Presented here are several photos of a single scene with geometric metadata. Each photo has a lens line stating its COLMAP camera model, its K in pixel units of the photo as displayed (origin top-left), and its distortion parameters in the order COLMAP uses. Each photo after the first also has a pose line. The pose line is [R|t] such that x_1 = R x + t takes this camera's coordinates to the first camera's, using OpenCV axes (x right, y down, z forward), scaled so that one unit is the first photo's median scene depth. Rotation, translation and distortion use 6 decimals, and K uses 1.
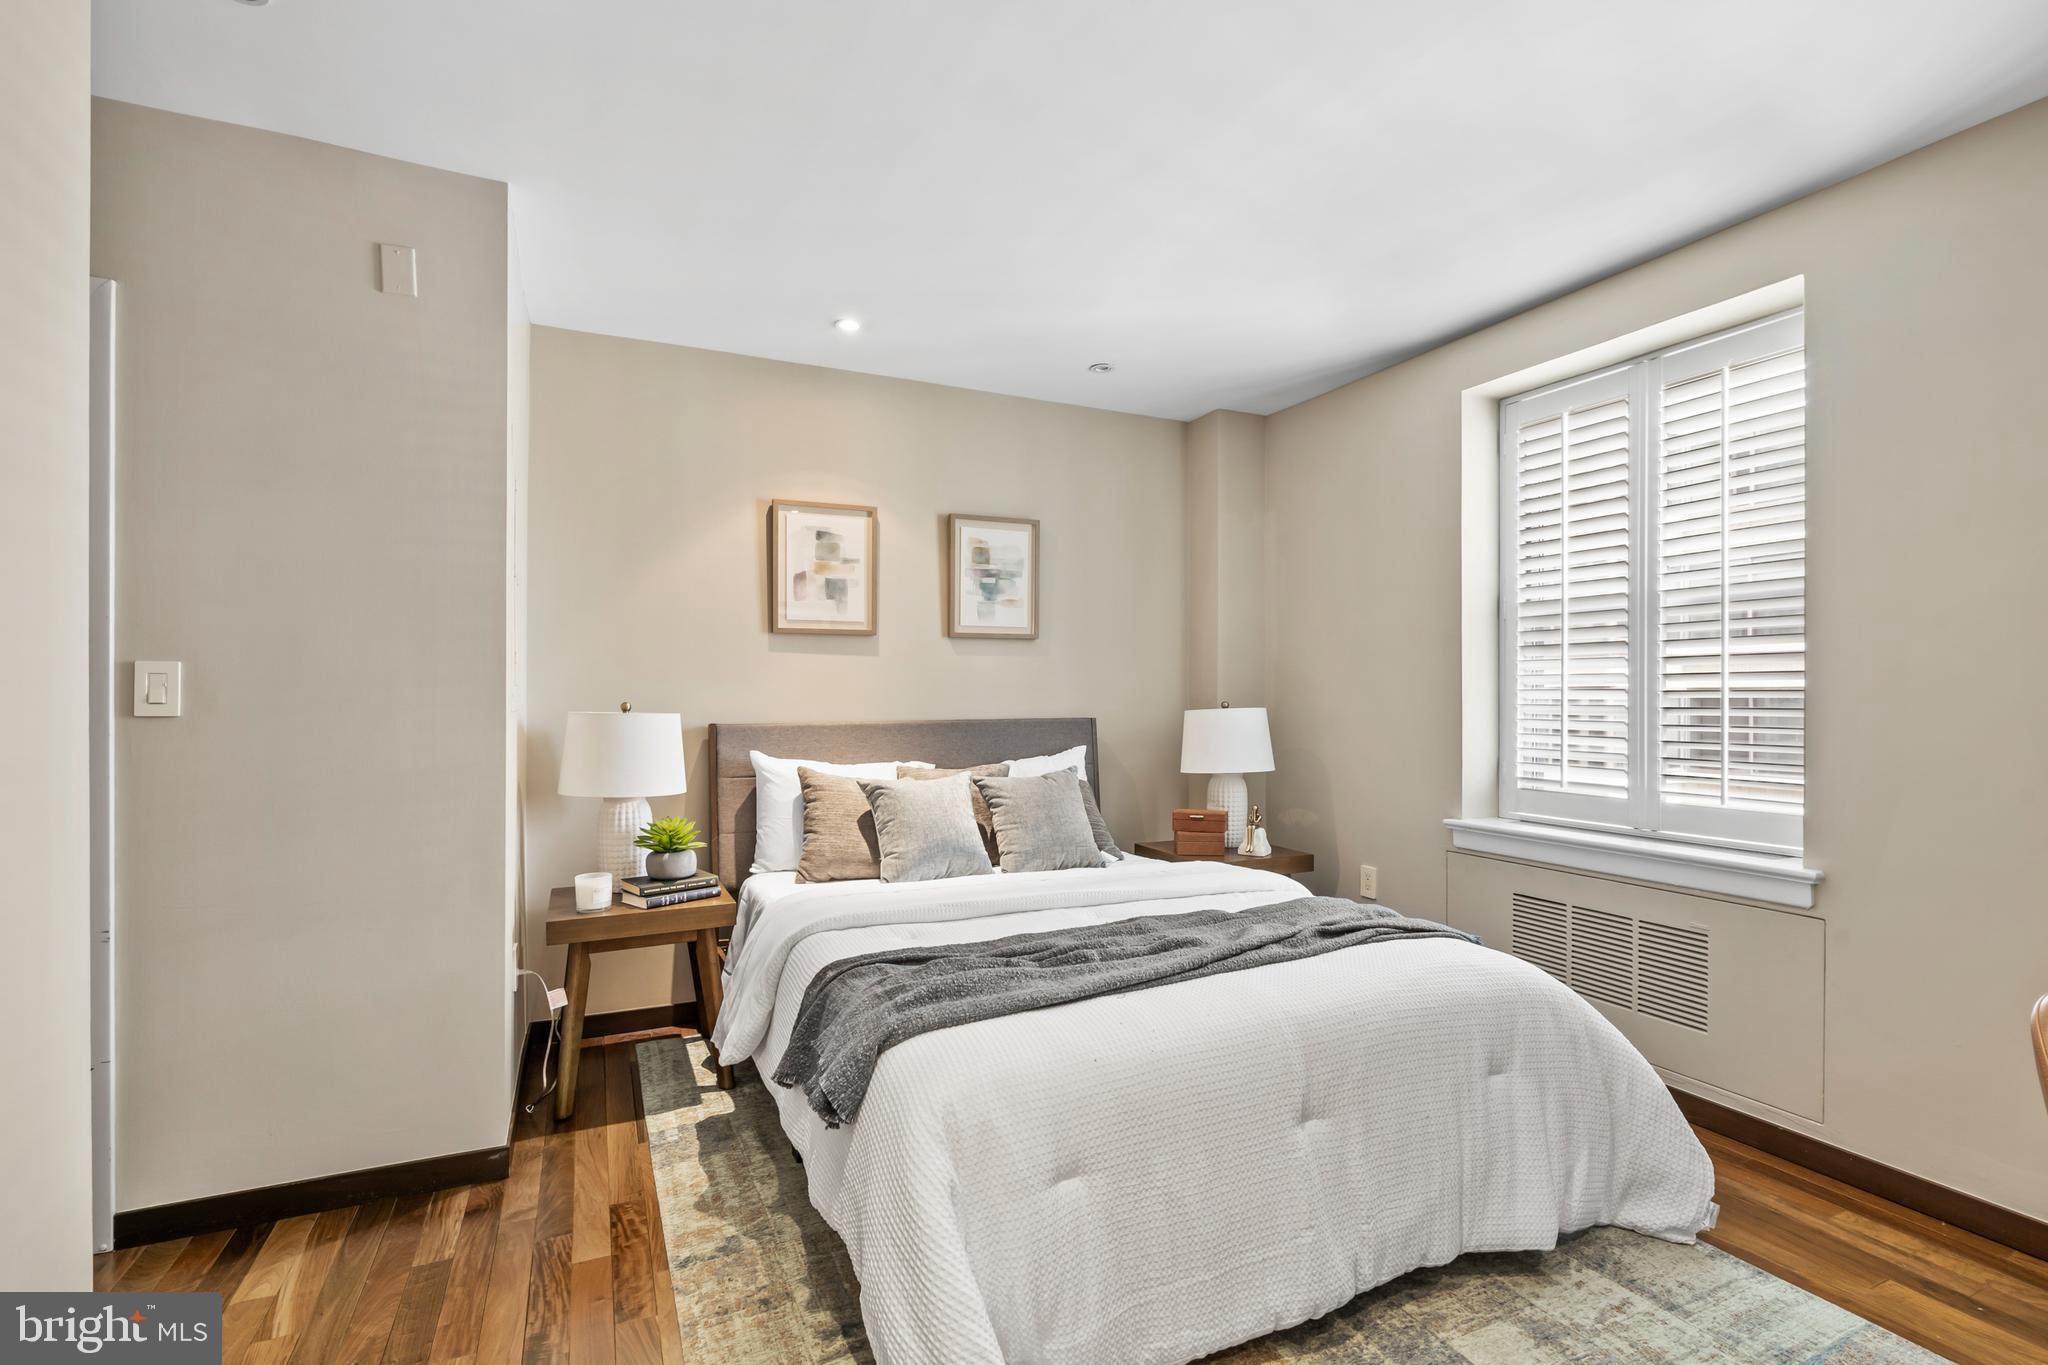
lens RADIAL K [[956.2, 0, 1024.0], [0, 956.2, 682.5], [0, 0, 1]] dist [-0.001052, 0.000101]
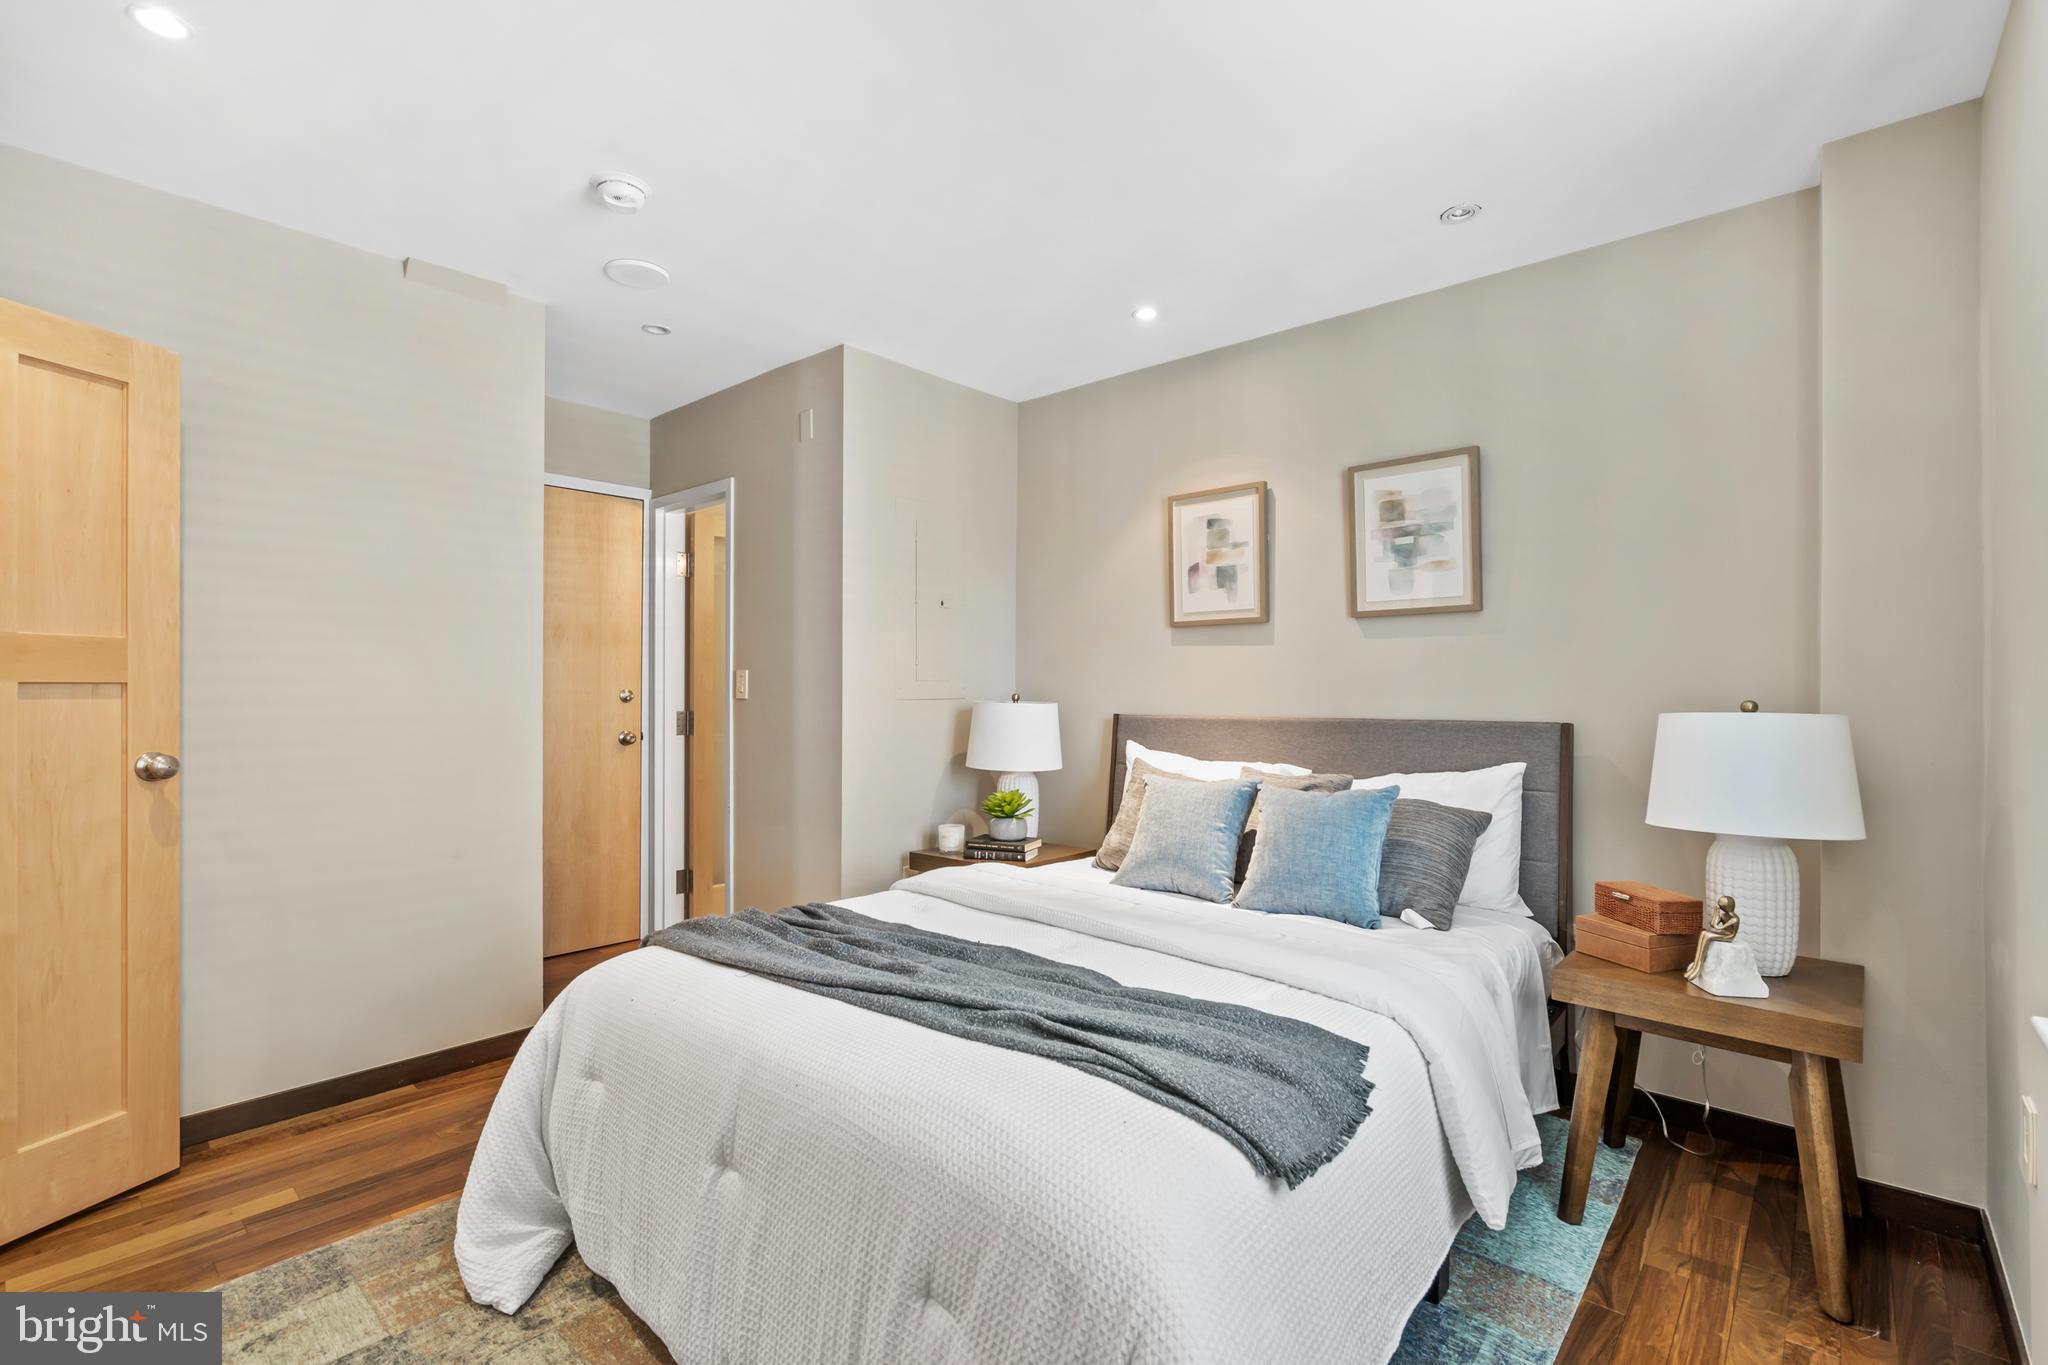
lens RADIAL K [[940.5, 0, 1000.6], [0, 940.5, 680.0], [0, 0, 1]] dist [-0.003486, 0.000638]
pose [[0.372640, -0.004757, -0.927964, 0.583553], [0.012689, 0.999919, -0.000031, 0.002286], [0.927889, -0.011763, 0.372671, 0.437727]]
